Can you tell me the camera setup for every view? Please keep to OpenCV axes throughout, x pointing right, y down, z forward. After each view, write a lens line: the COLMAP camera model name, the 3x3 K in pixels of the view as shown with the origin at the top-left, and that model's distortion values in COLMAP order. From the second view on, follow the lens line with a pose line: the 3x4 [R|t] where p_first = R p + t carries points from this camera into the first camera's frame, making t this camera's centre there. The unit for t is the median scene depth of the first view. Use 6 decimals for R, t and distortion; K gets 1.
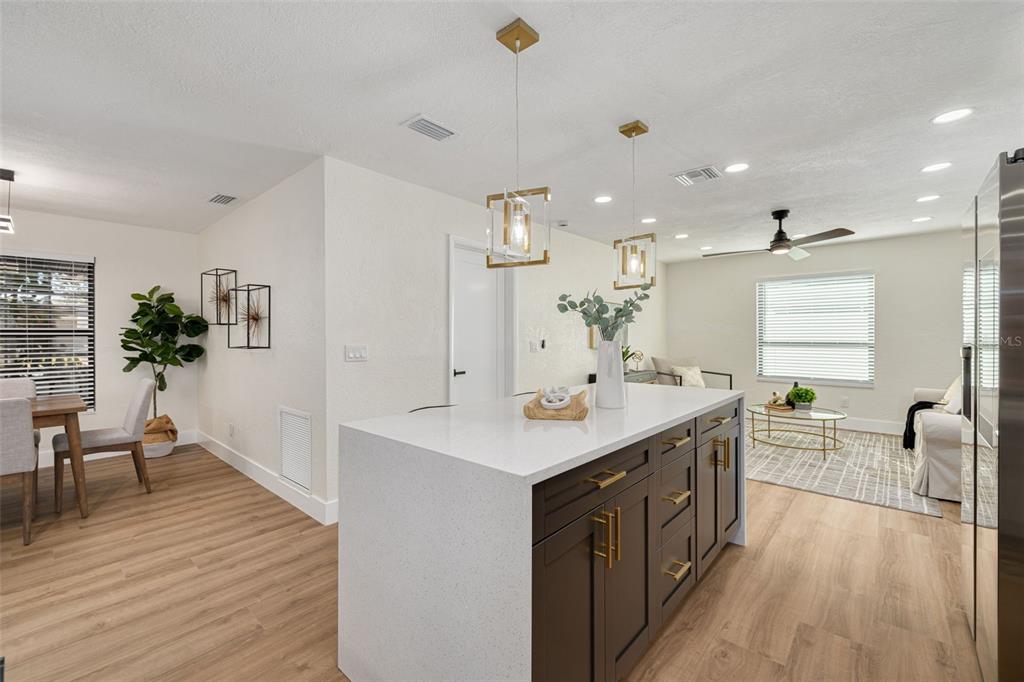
lens RADIAL K [[424.1, 0, 509.7], [0, 424.1, 338.2], [0, 0, 1]] dist [-0.001628, -0.000447]
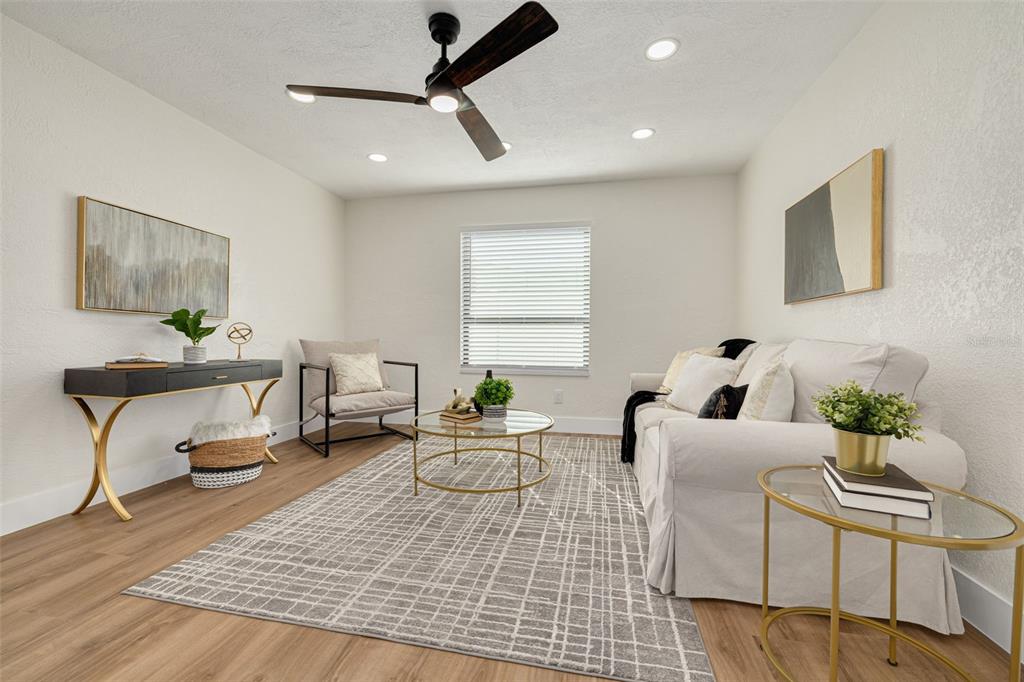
lens RADIAL K [[424.1, 0, 511.9], [0, 424.1, 336.9], [0, 0, 1]] dist [-0.001628, -0.000447]
pose [[0.863369, 0.007996, 0.504509, 0.411192], [-0.005873, 0.999966, -0.005798, 0.060920], [-0.504539, 0.002043, 0.863387, 0.475426]]
